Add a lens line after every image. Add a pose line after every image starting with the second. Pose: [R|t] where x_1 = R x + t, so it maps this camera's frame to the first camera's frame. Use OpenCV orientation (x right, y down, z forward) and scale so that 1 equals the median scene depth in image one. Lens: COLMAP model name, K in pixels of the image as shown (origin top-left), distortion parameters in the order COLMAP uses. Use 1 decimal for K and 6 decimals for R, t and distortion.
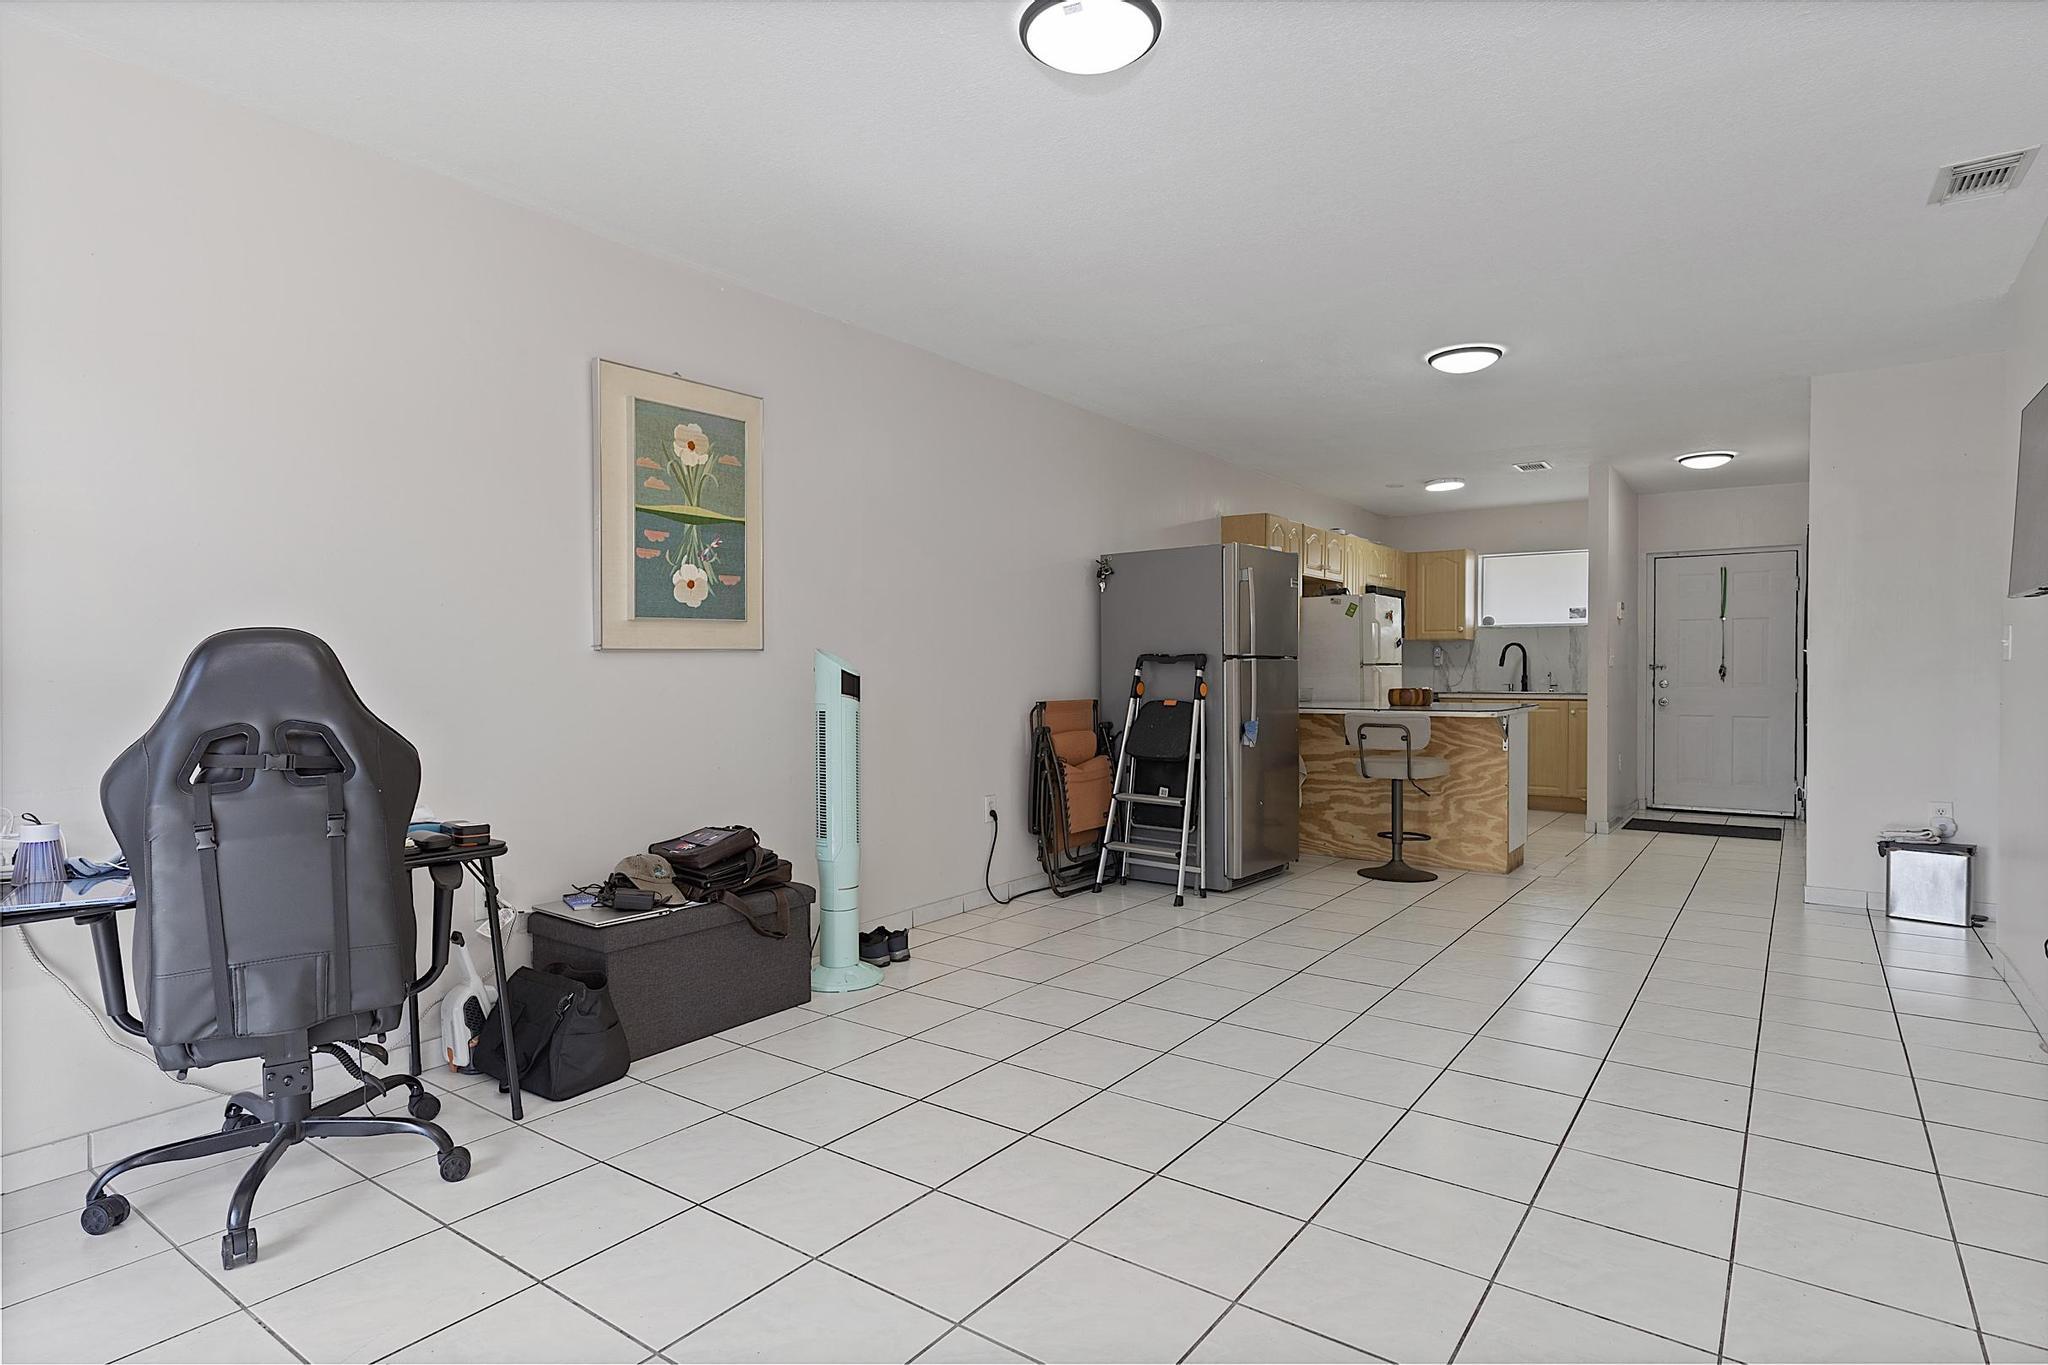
lens RADIAL K [[1088.9, 0, 1025.1], [0, 1088.9, 682.8], [0, 0, 1]] dist [0.020701, -0.001588]
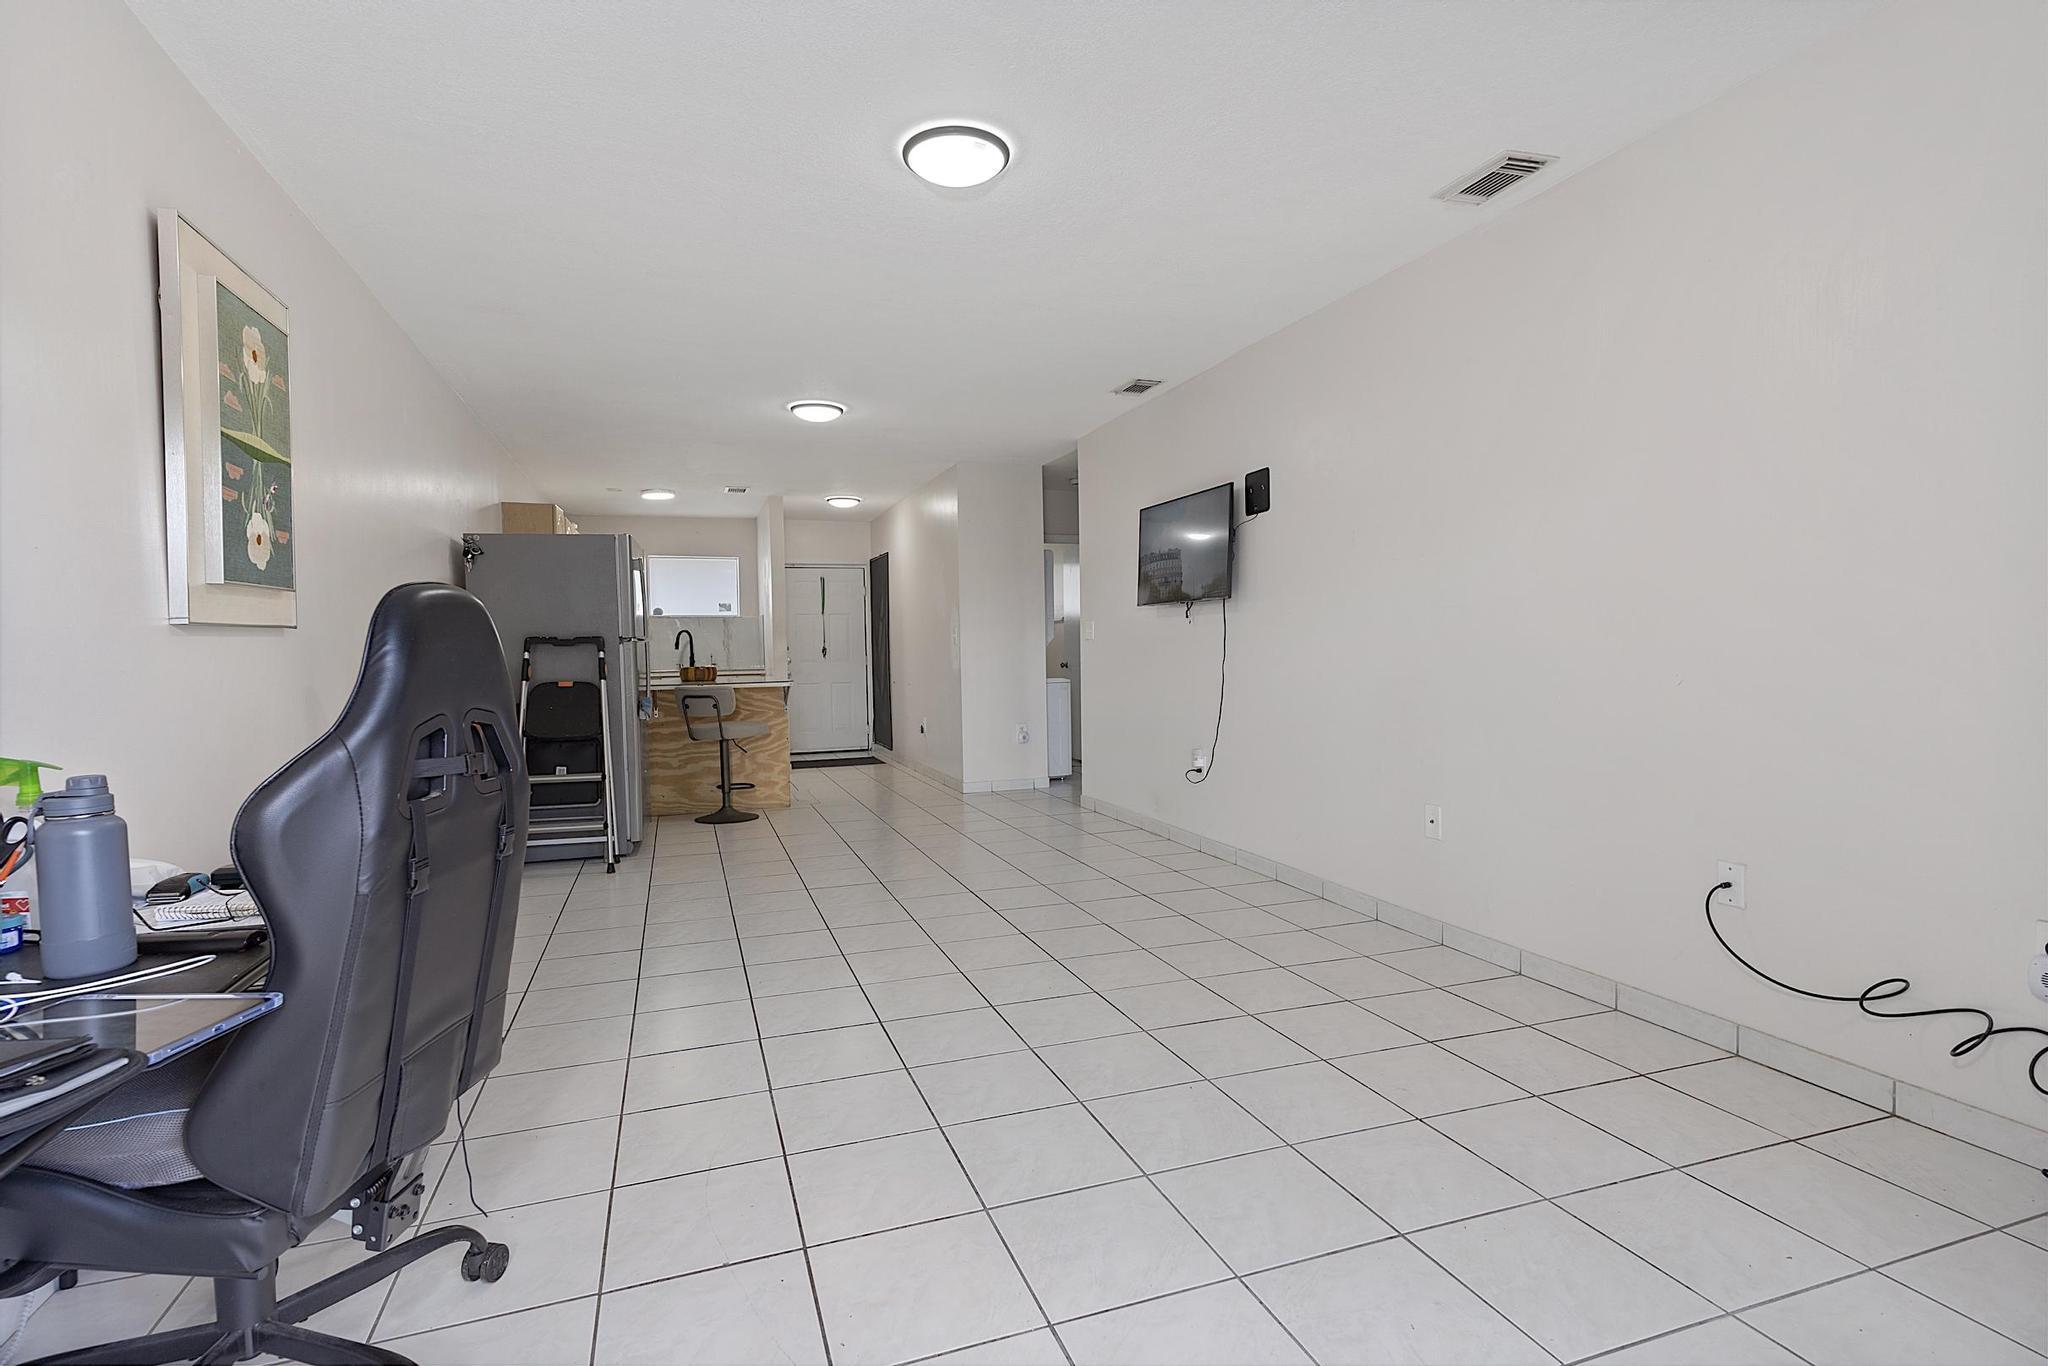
lens RADIAL K [[973.1, 0, 1021.4], [0, 973.1, 686.9], [0, 0, 1]] dist [0.005566, 0.001134]
pose [[0.573611, -0.040837, 0.818109, -0.335703], [0.025692, 0.999162, 0.031860, 0.002455], [-0.818725, 0.002744, 0.574180, 0.104063]]
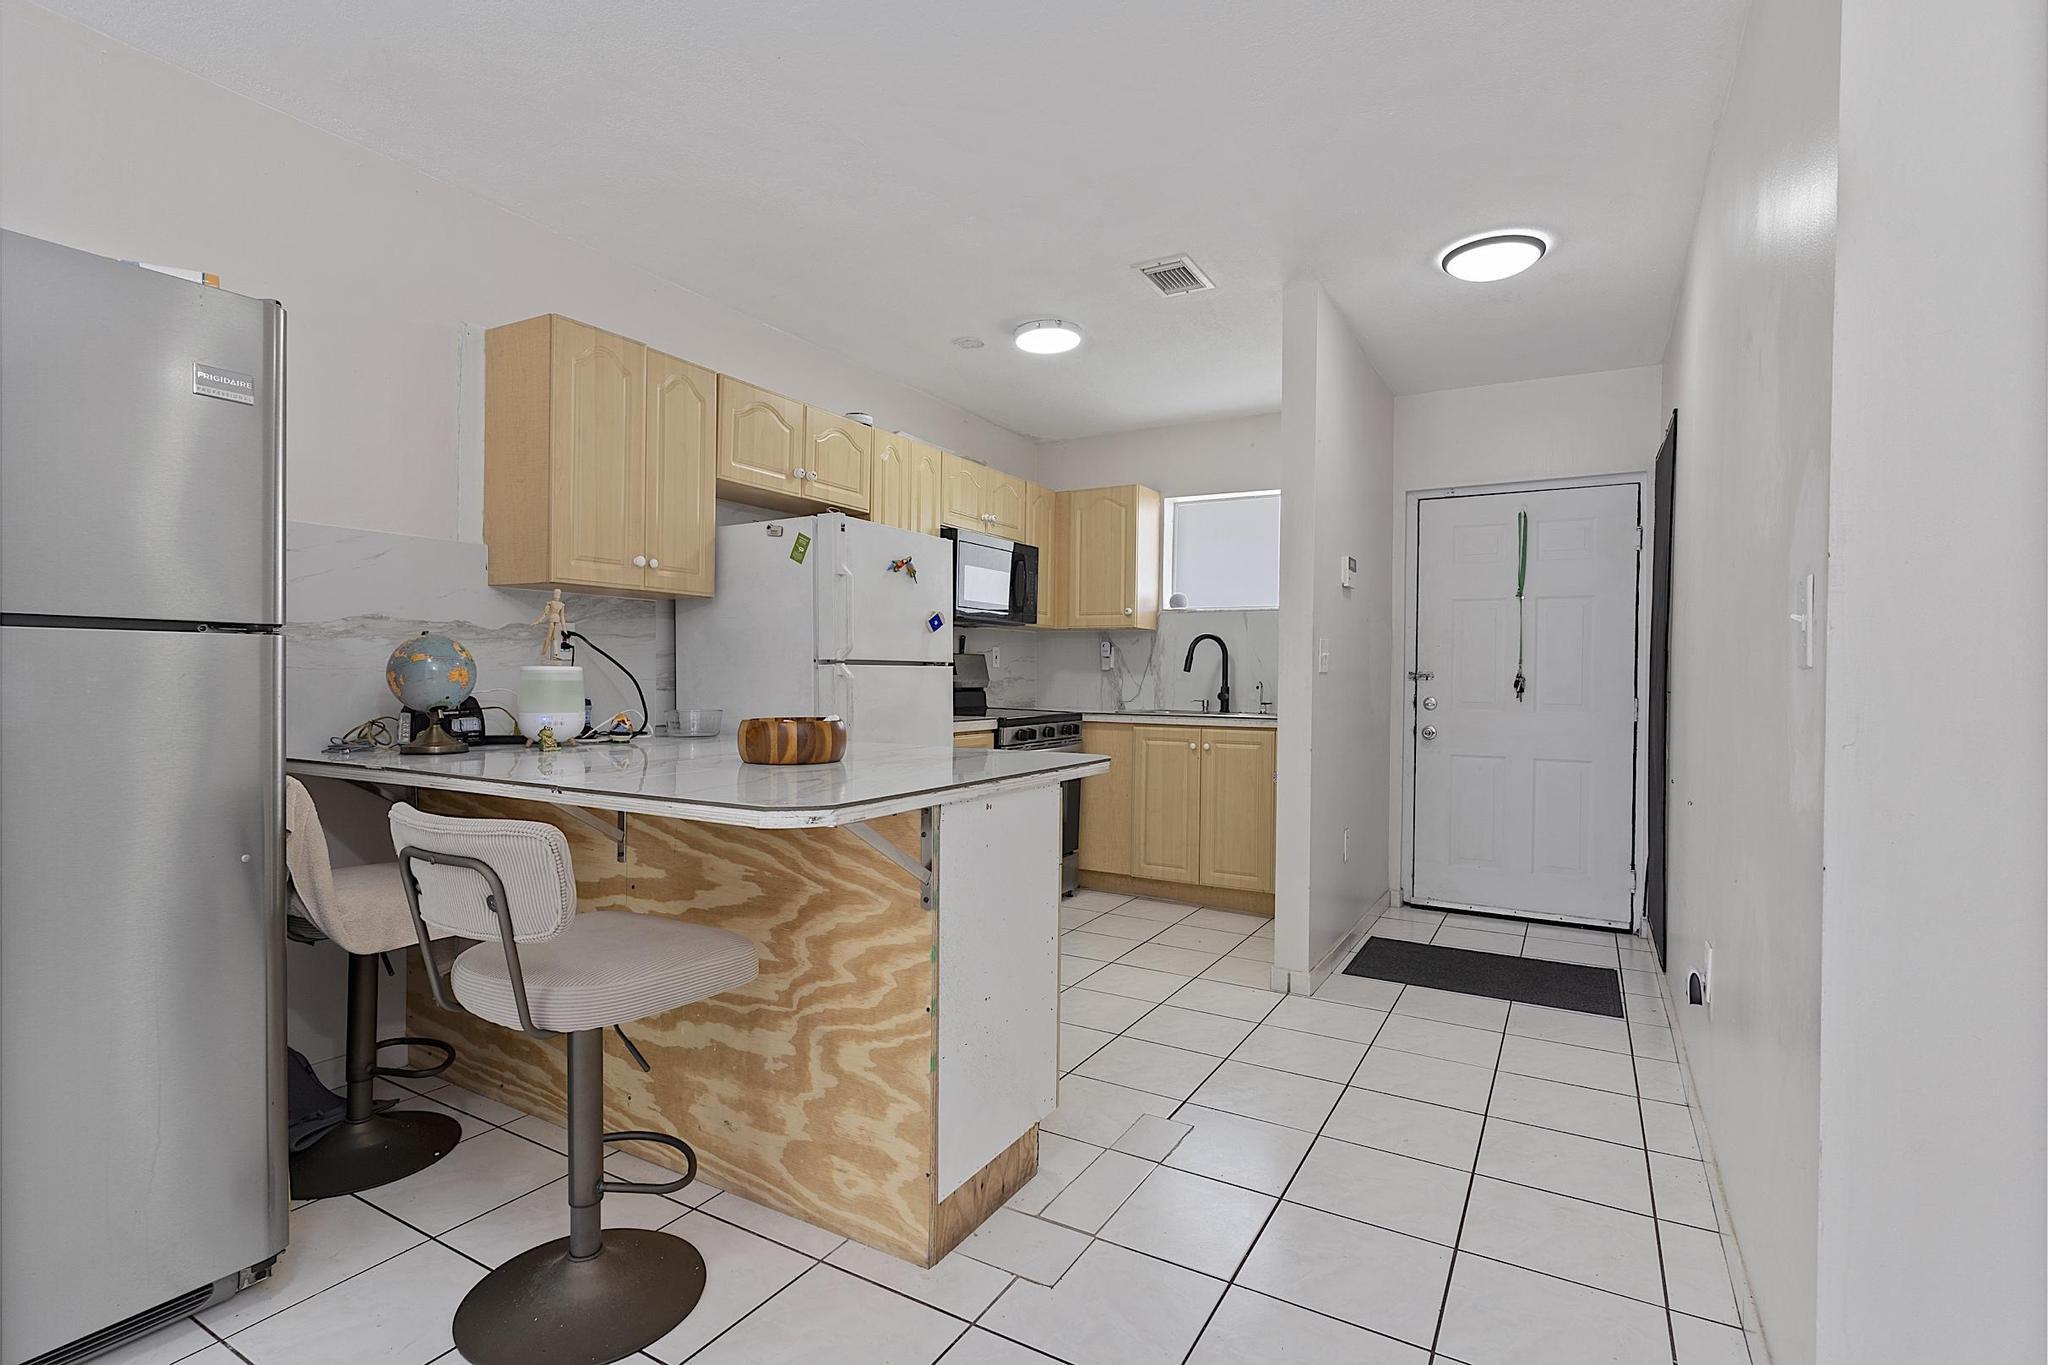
lens RADIAL K [[973.1, 0, 1025.7], [0, 973.1, 688.4], [0, 0, 1]] dist [0.005566, 0.001134]
pose [[0.995133, 0.010853, 0.097938, 0.426558], [-0.010972, 0.999940, 0.000668, -0.007569], [-0.097925, -0.001739, 0.995192, 0.673062]]
